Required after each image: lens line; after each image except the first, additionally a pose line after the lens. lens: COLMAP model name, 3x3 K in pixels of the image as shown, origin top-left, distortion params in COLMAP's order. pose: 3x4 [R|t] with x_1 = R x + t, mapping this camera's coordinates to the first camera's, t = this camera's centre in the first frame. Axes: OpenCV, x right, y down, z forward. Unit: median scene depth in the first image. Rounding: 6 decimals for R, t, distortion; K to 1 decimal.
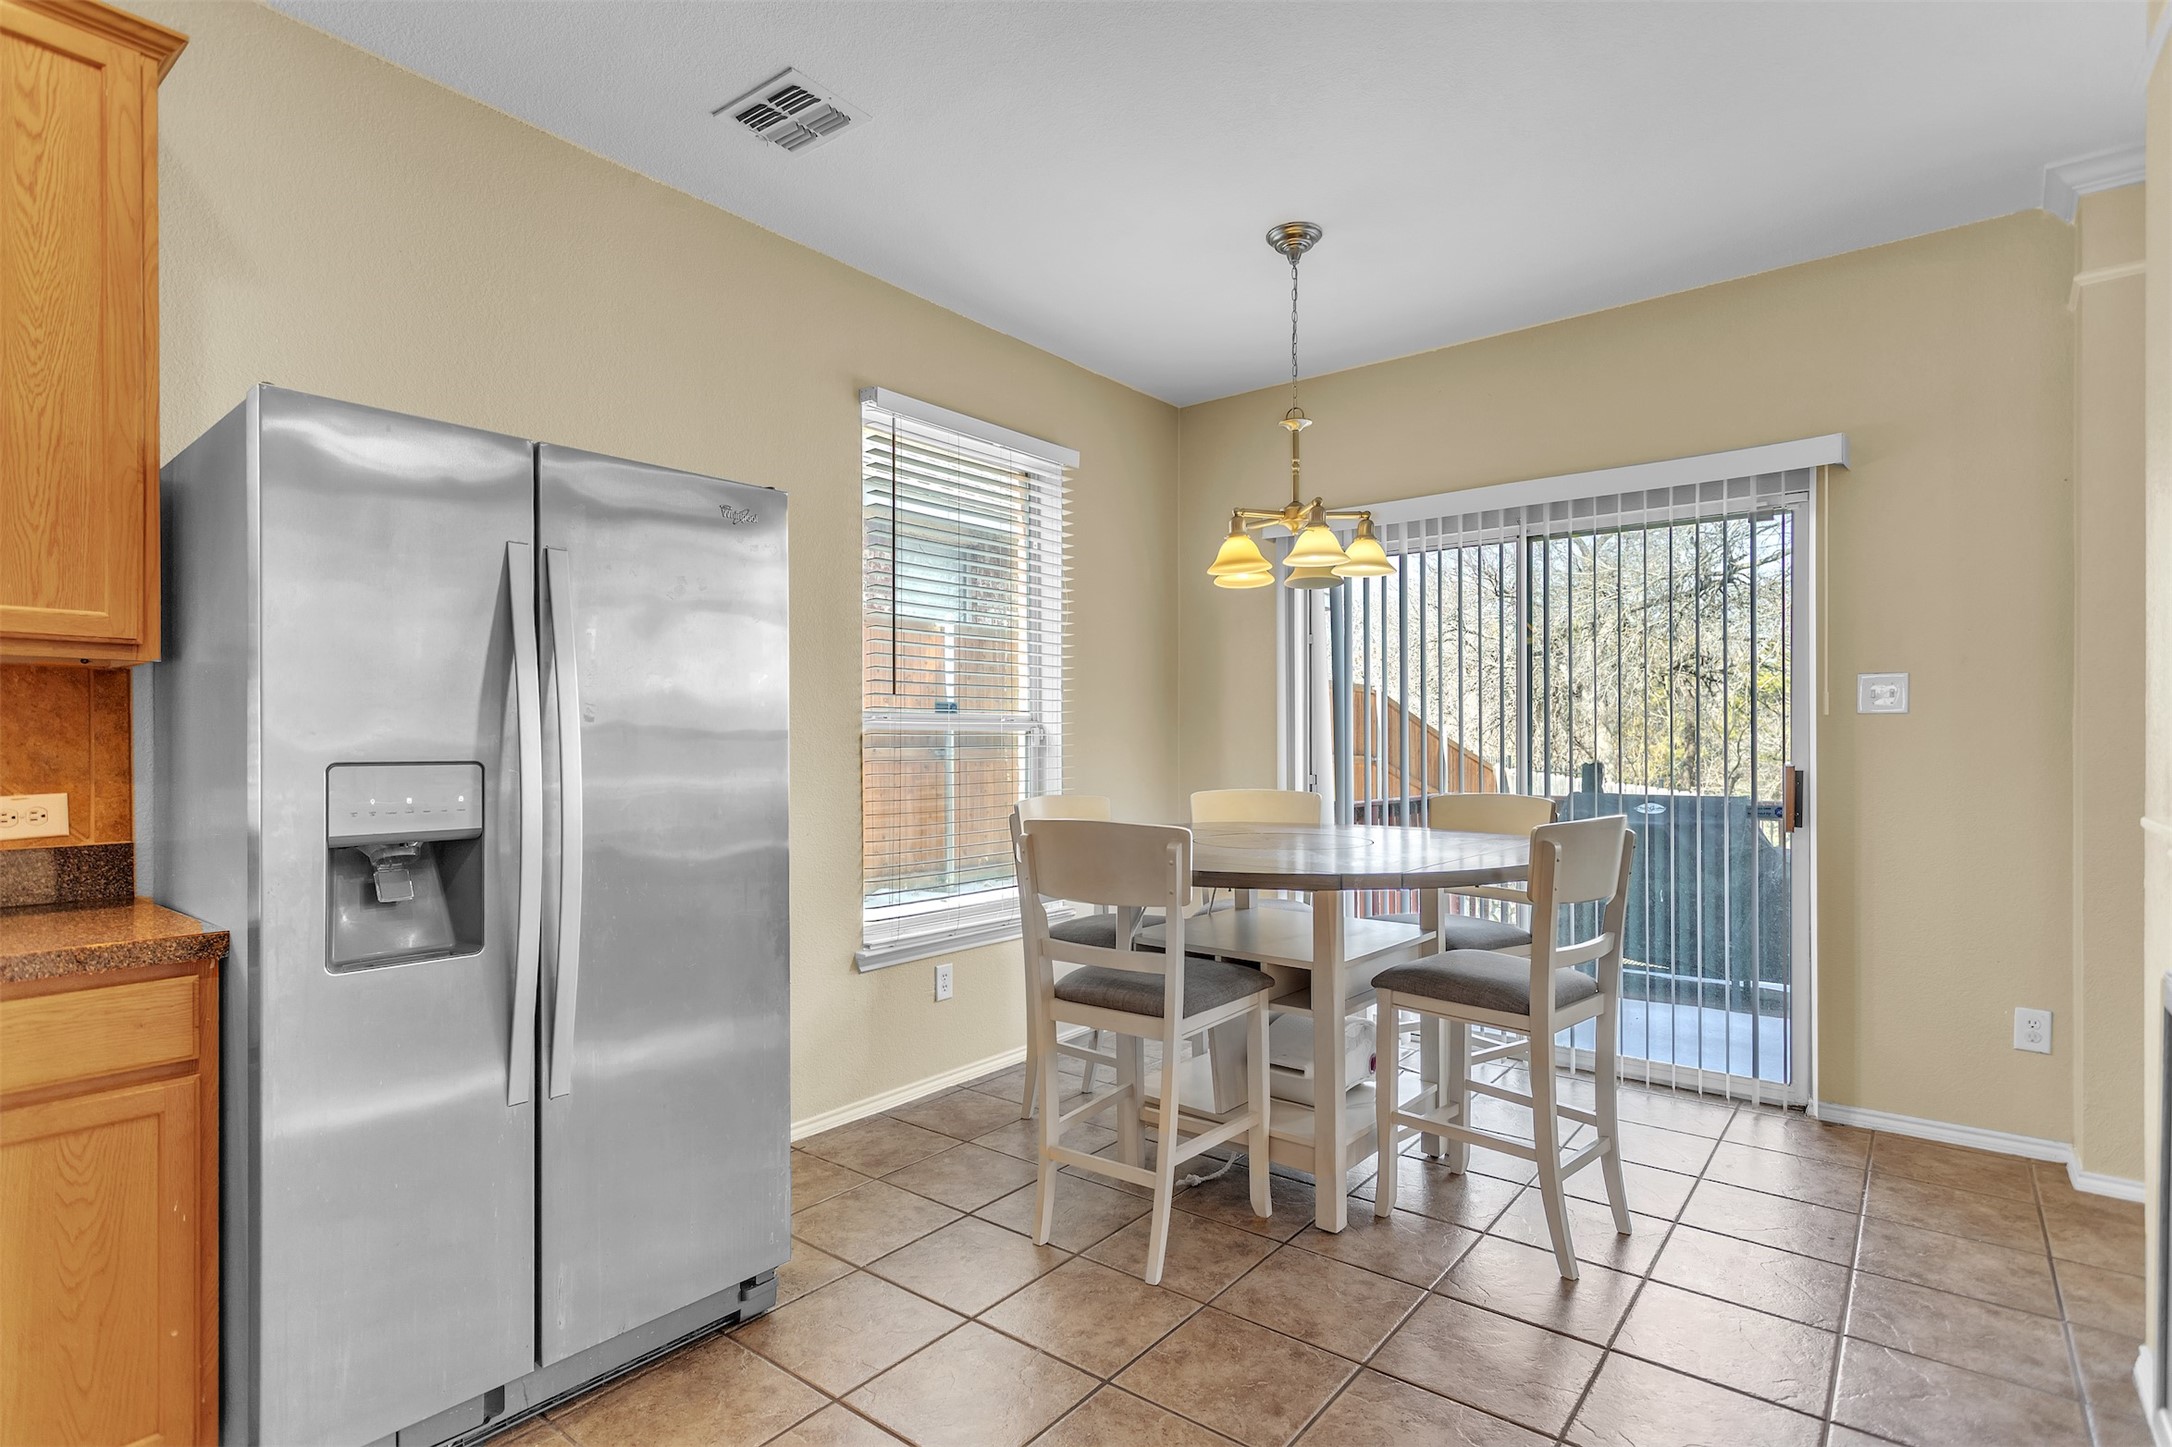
lens RADIAL K [[1070.6, 0, 1073.5], [0, 1070.6, 734.6], [0, 0, 1]] dist [0.001161, -0.000018]
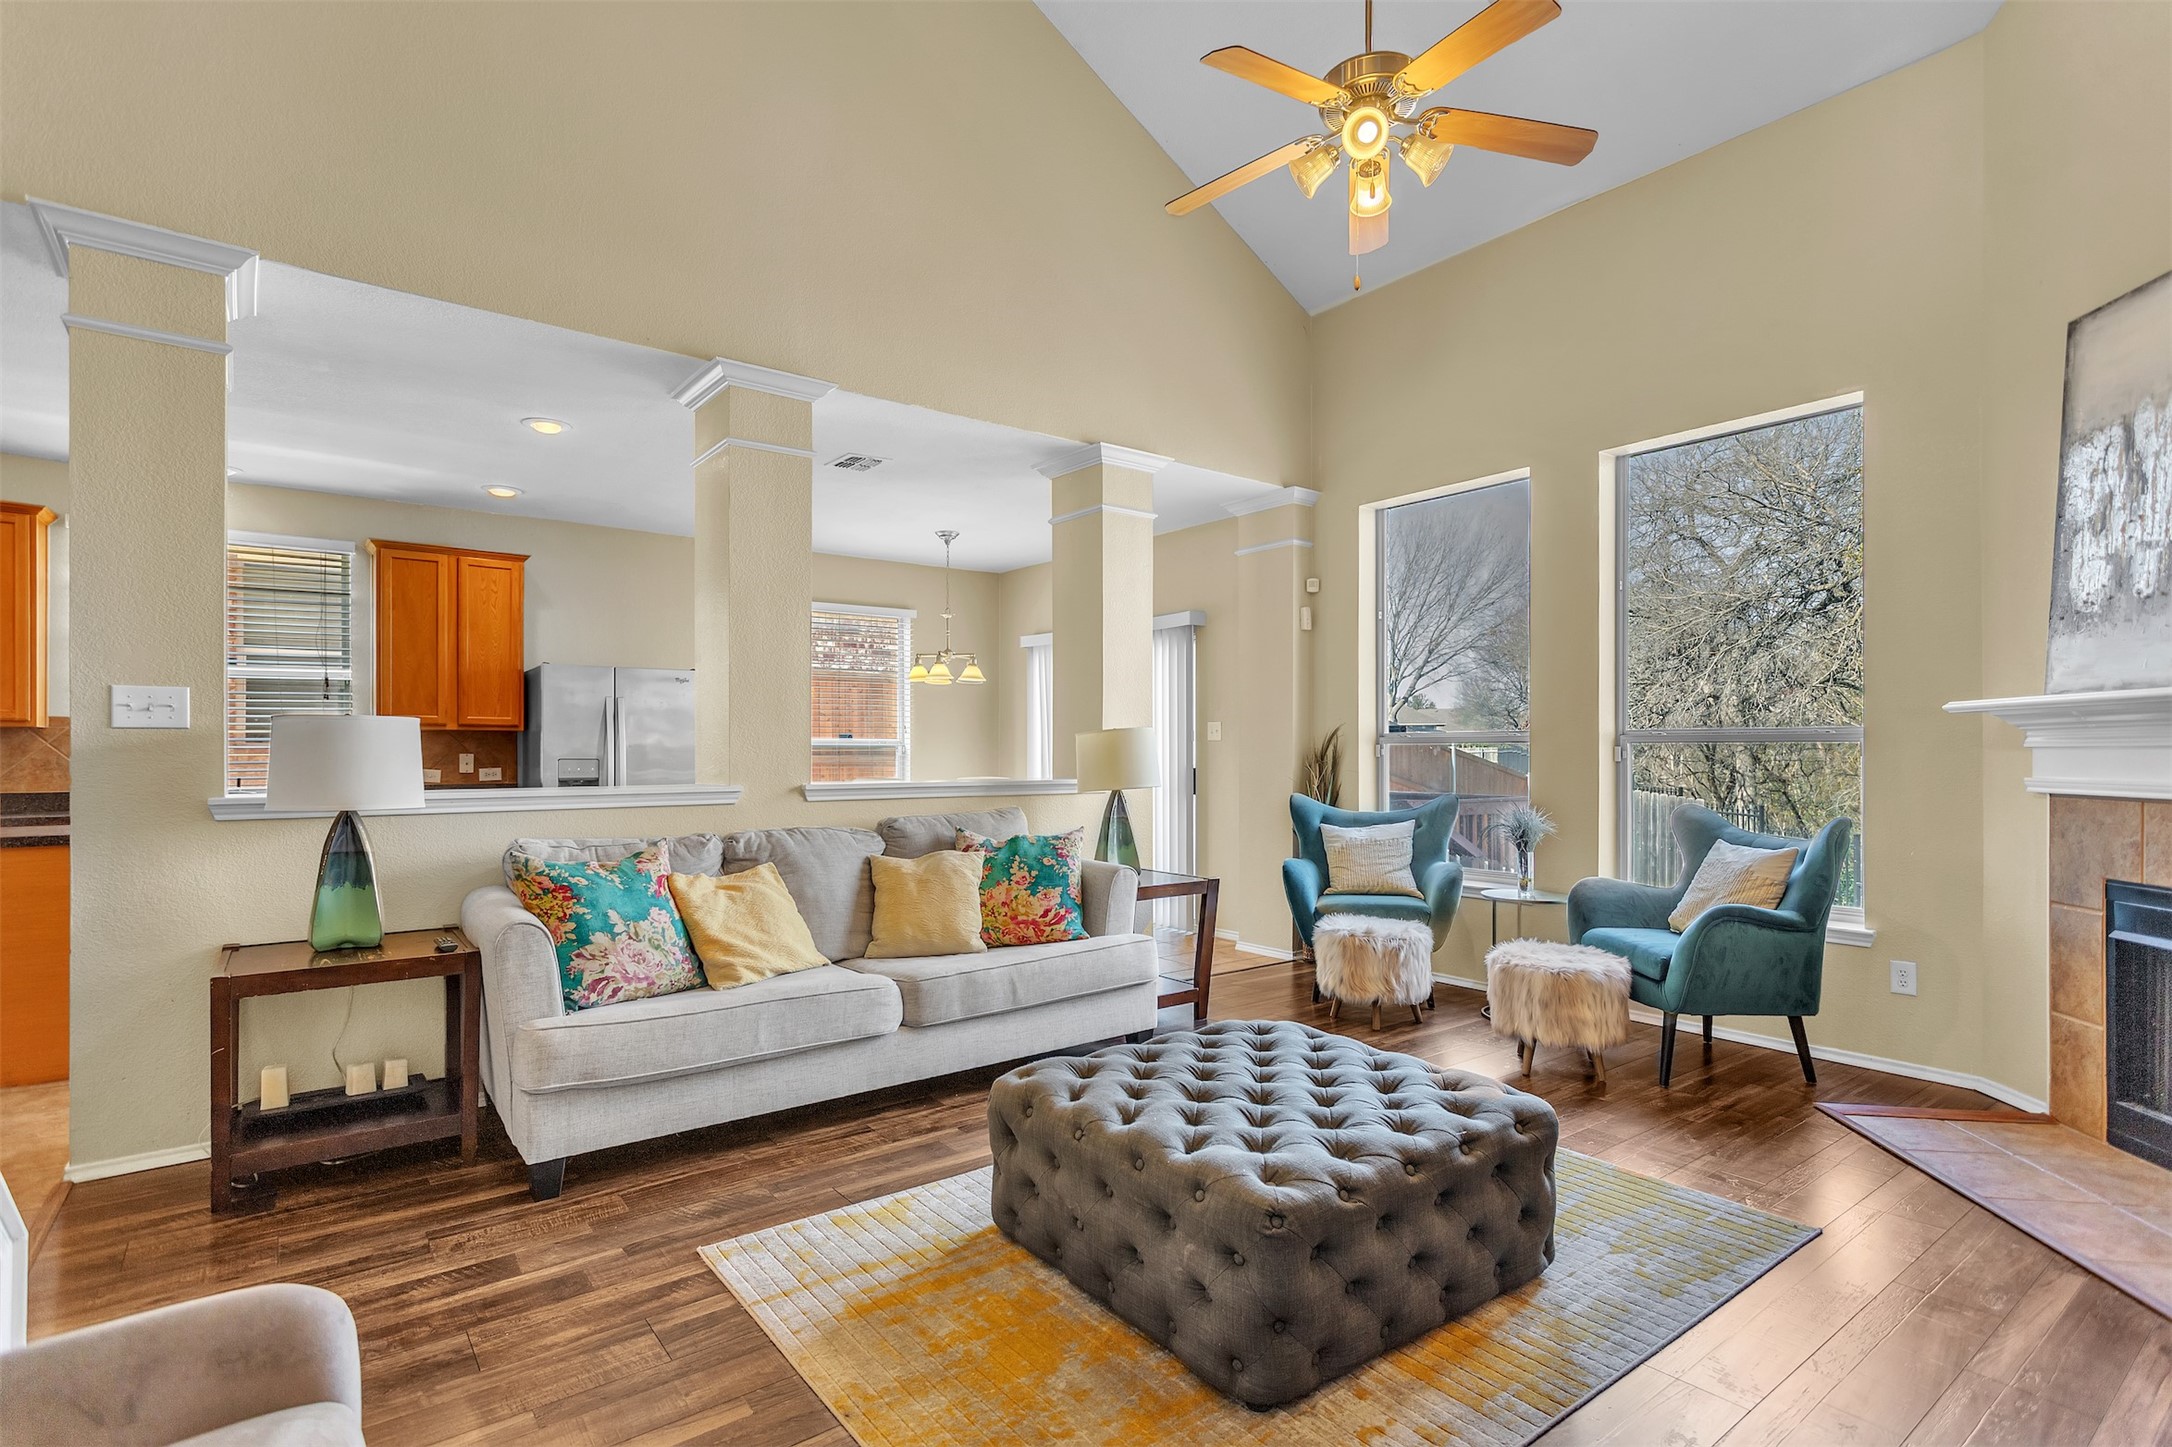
lens RADIAL K [[1046.5, 0, 1090.0], [0, 1046.5, 737.6], [0, 0, 1]] dist [0.002767, -0.000115]
pose [[0.970655, -0.001085, -0.240473, 1.736349], [-0.000433, 0.999980, -0.006257, -0.023953], [0.240475, 0.006178, 0.970636, -1.844536]]
